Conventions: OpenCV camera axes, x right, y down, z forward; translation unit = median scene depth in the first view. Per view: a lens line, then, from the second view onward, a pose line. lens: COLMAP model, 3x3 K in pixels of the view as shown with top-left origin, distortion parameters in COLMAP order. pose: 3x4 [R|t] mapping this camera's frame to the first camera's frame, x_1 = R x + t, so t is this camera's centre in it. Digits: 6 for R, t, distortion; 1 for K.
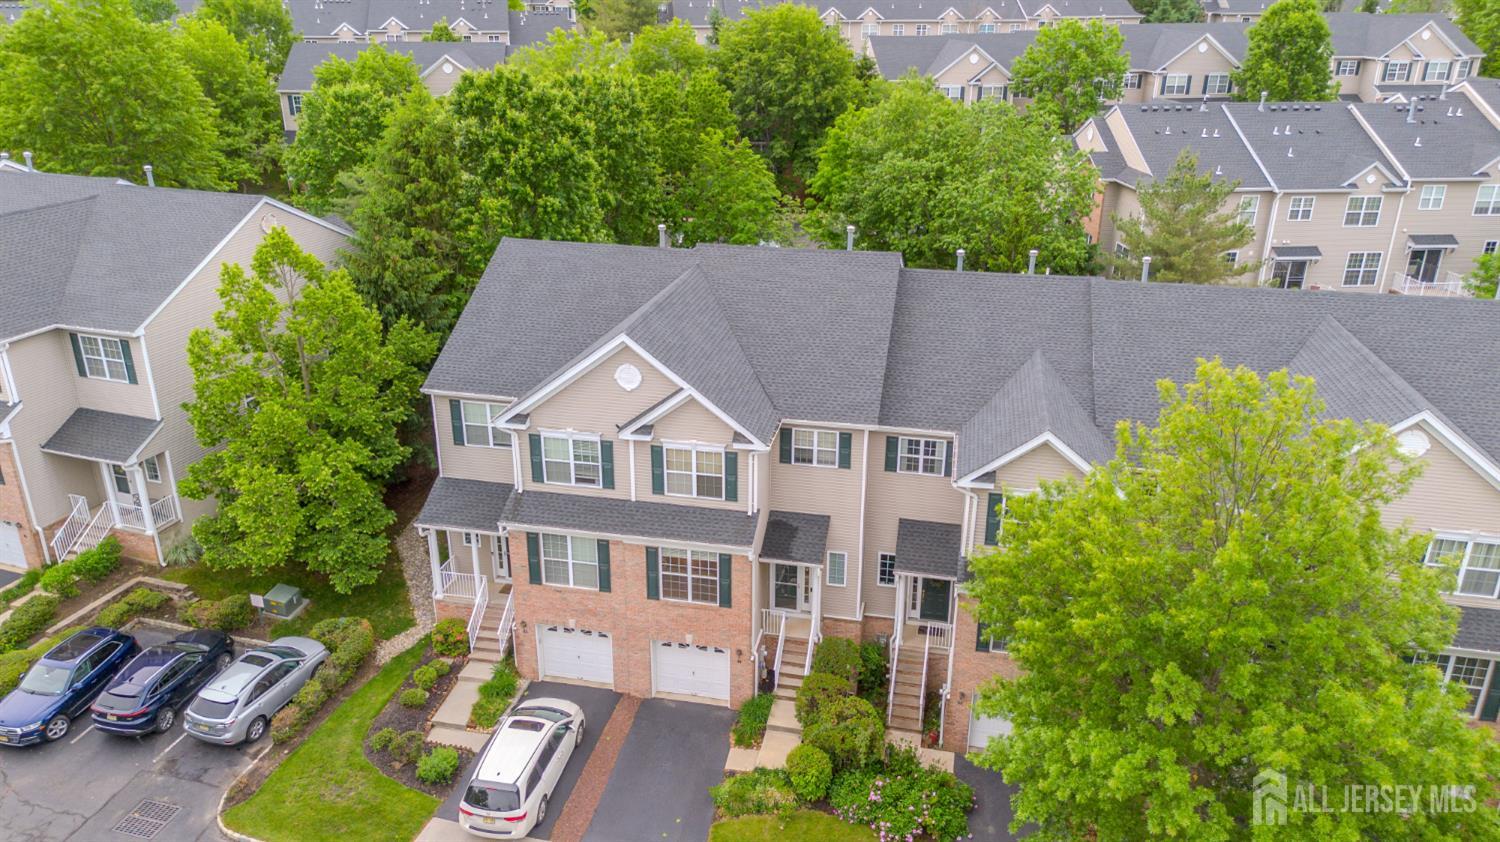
lens RADIAL K [[1062.4, 0, 748.5], [0, 1062.4, 416.7], [0, 0, 1]] dist [0.075018, -0.081280]
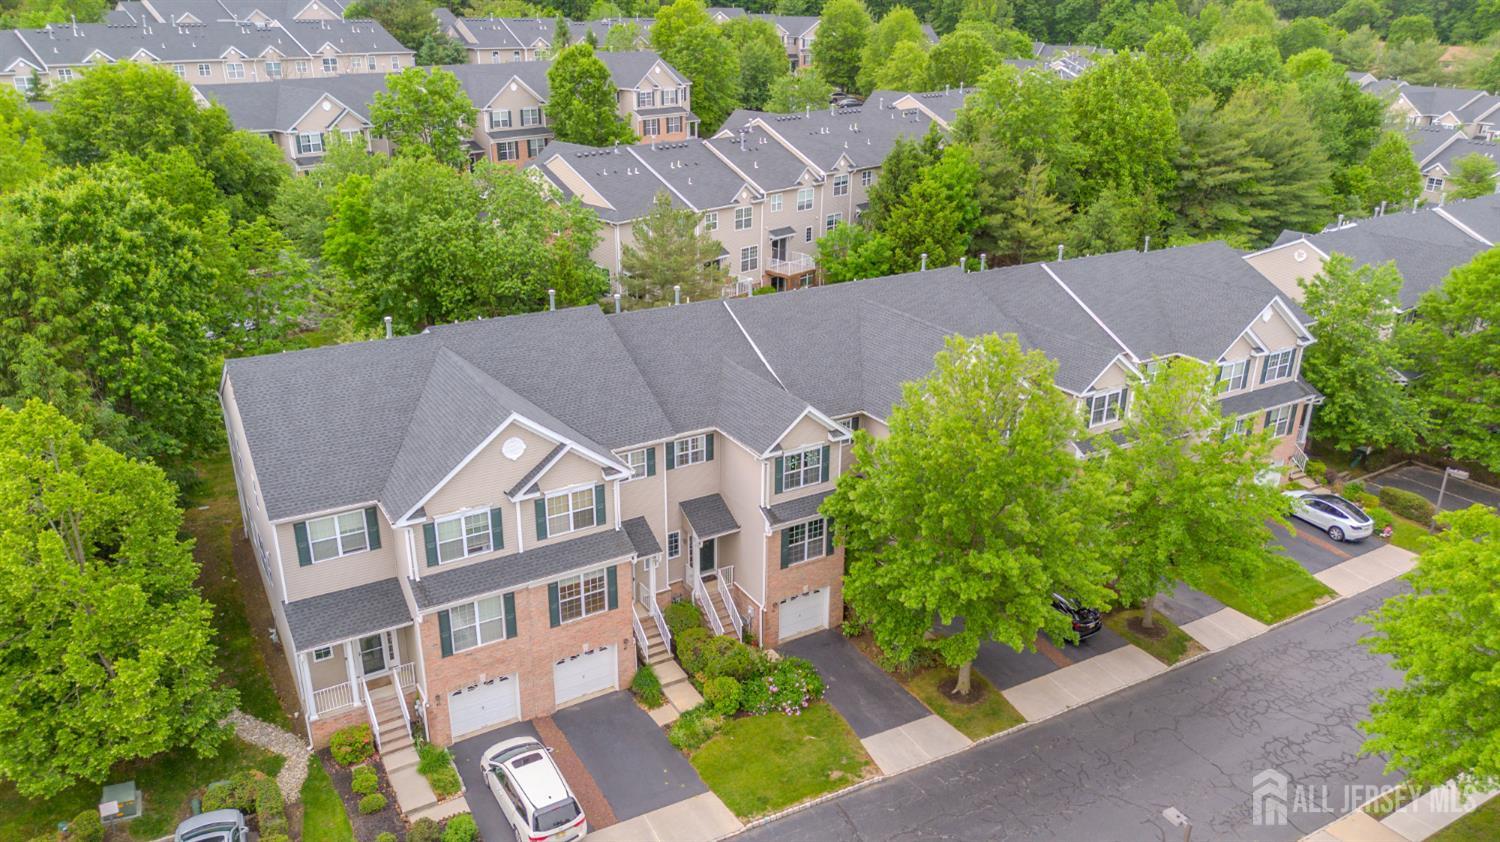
lens RADIAL K [[1057.4, 0, 748.4], [0, 1057.4, 420.1], [0, 0, 1]] dist [0.082279, -0.084447]
pose [[0.734501, -0.244972, 0.632848, -0.616687], [0.243818, 0.965563, 0.090782, -0.104143], [-0.633294, 0.087621, 0.768935, -0.064919]]
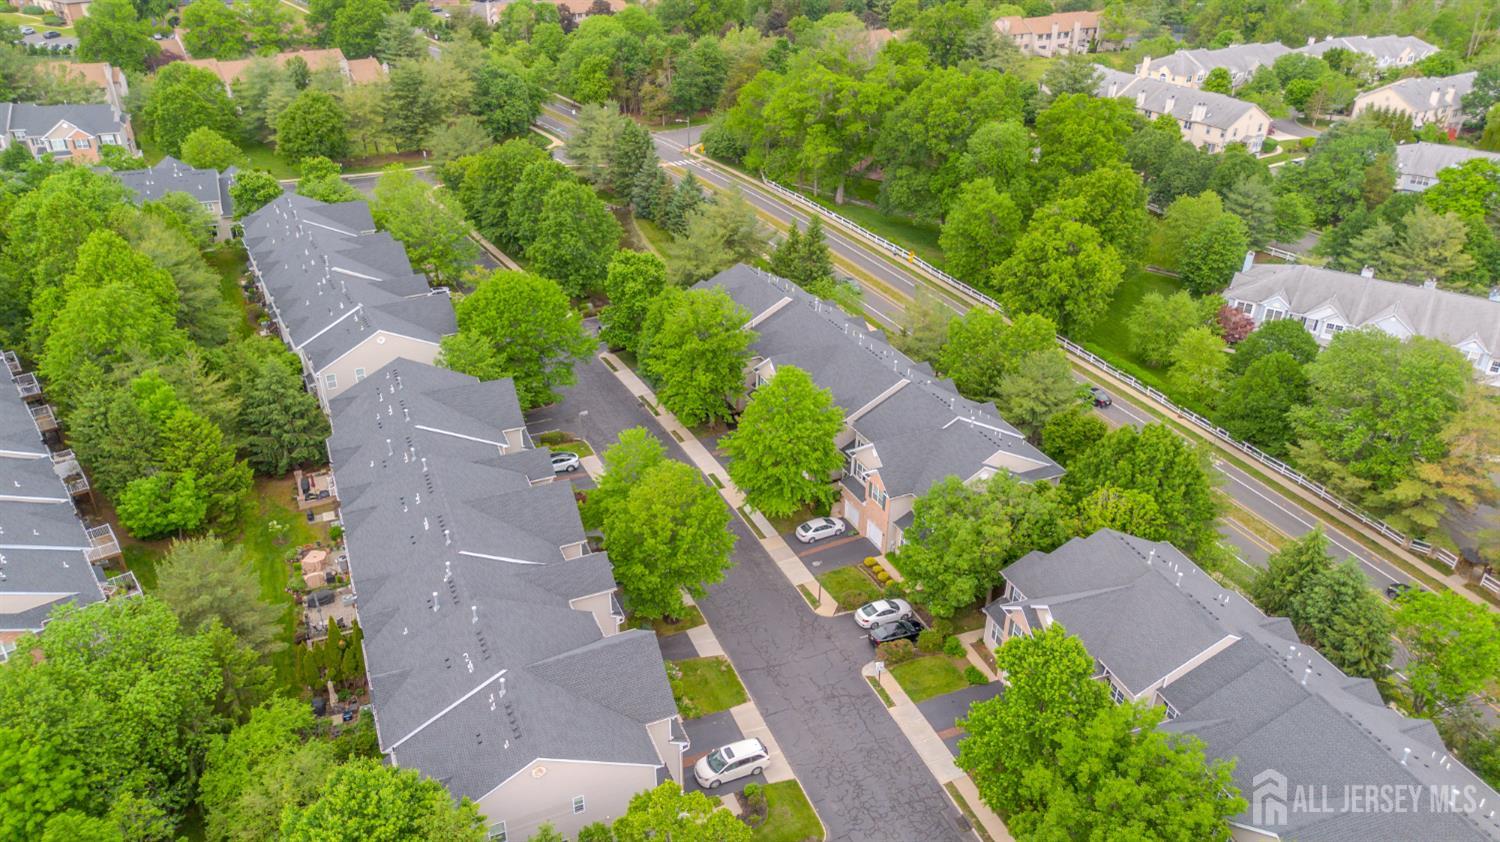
lens RADIAL K [[1057.4, 0, 748.4], [0, 1057.4, 420.1], [0, 0, 1]] dist [0.082279, -0.084447]
pose [[-0.578532, -0.402211, 0.709597, -1.480784], [0.290850, 0.711052, 0.640165, -1.597215], [-0.762042, 0.576742, -0.294383, 1.137430]]
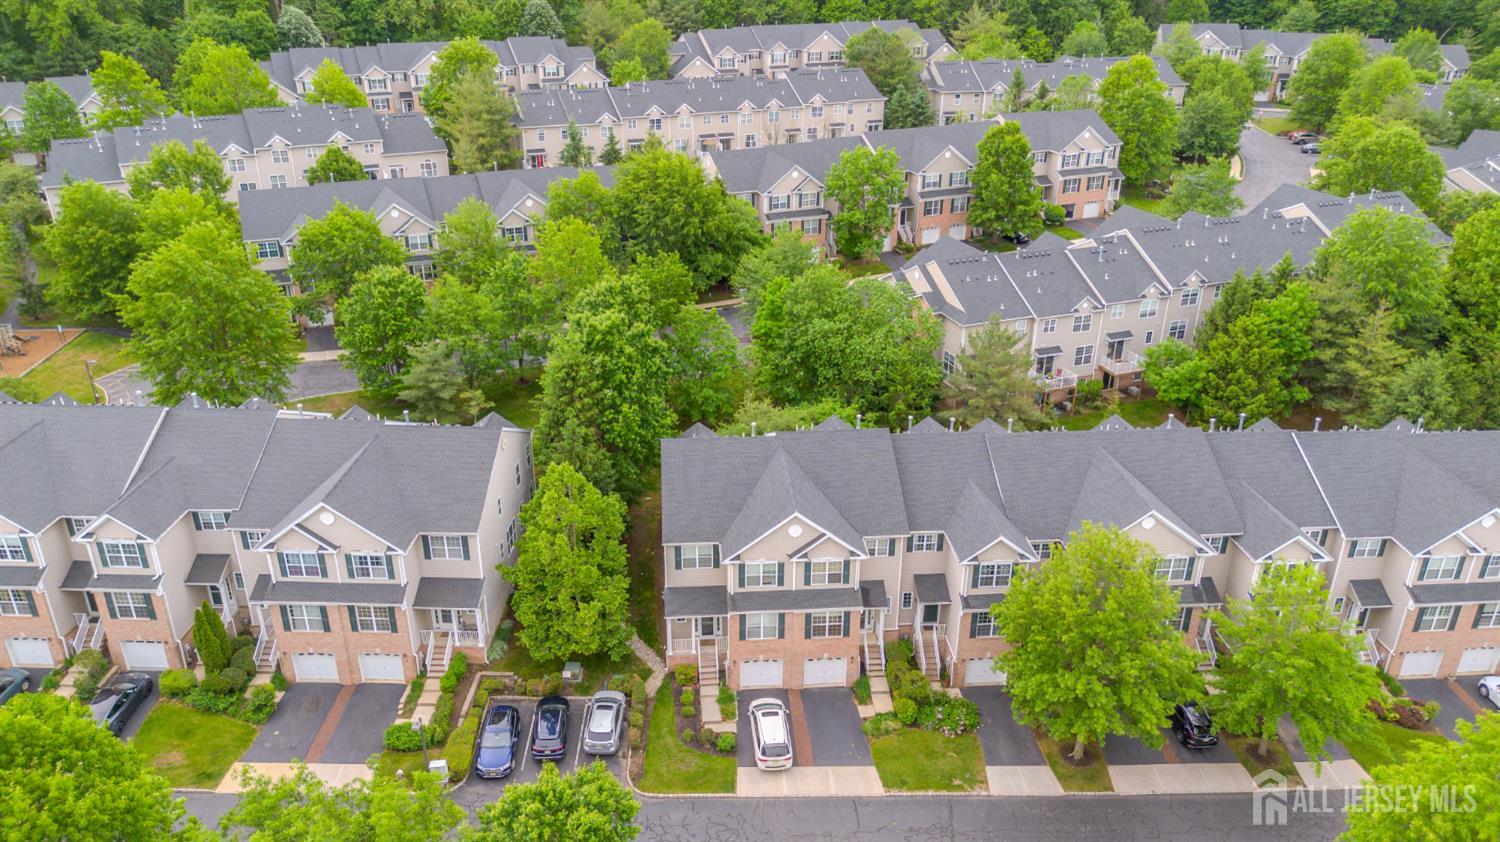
lens RADIAL K [[1057.4, 0, 748.4], [0, 1057.4, 420.1], [0, 0, 1]] dist [0.082279, -0.084447]
pose [[0.959655, -0.118586, 0.254951, -0.627703], [0.103690, 0.992062, 0.071146, -0.364327], [-0.261364, -0.041839, 0.964333, -0.796449]]
